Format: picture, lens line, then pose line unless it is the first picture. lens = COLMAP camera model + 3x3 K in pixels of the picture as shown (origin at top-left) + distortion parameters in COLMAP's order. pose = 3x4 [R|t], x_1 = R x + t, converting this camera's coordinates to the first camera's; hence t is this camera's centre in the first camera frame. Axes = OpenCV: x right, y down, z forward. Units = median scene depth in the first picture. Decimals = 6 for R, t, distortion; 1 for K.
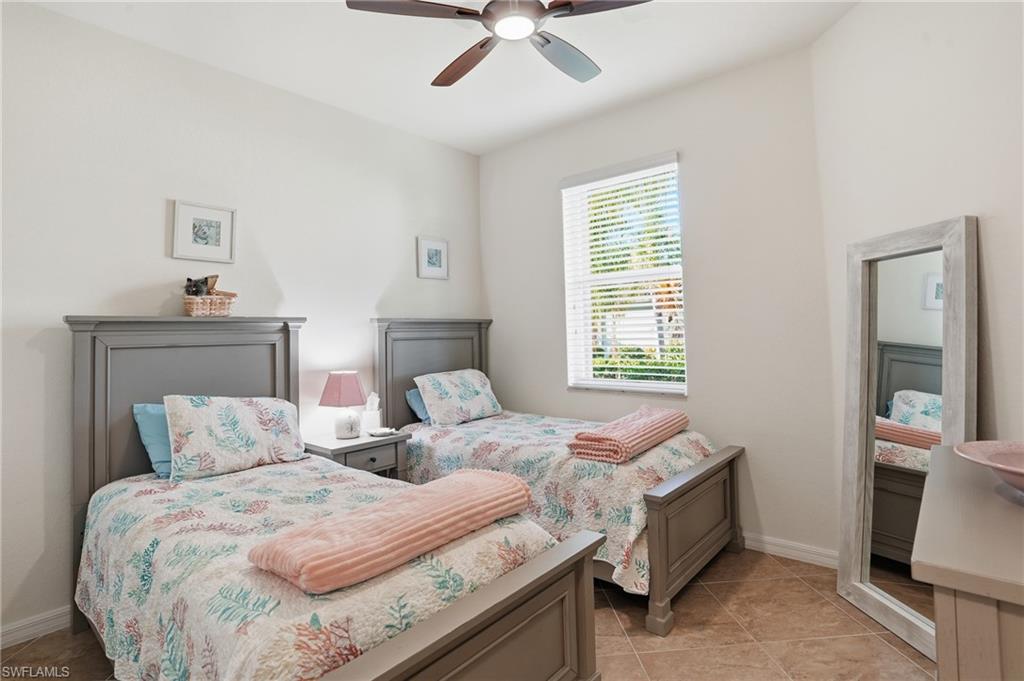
lens RADIAL K [[484.1, 0, 511.6], [0, 484.1, 332.4], [0, 0, 1]] dist [-0.026649, 0.005042]
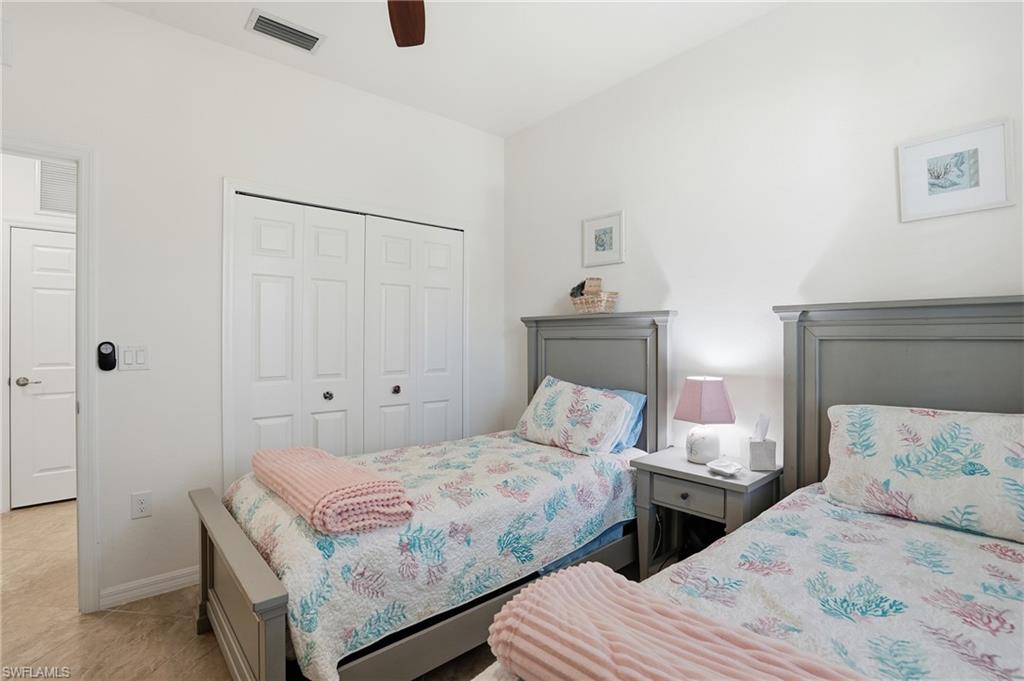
lens RADIAL K [[484.1, 0, 511.4], [0, 484.1, 339.5], [0, 0, 1]] dist [-0.026649, 0.005042]
pose [[-0.107636, 0.019548, -0.993998, 0.487552], [-0.001241, 0.999803, 0.019797, 0.005026], [0.994190, 0.003365, -0.107590, 0.831587]]
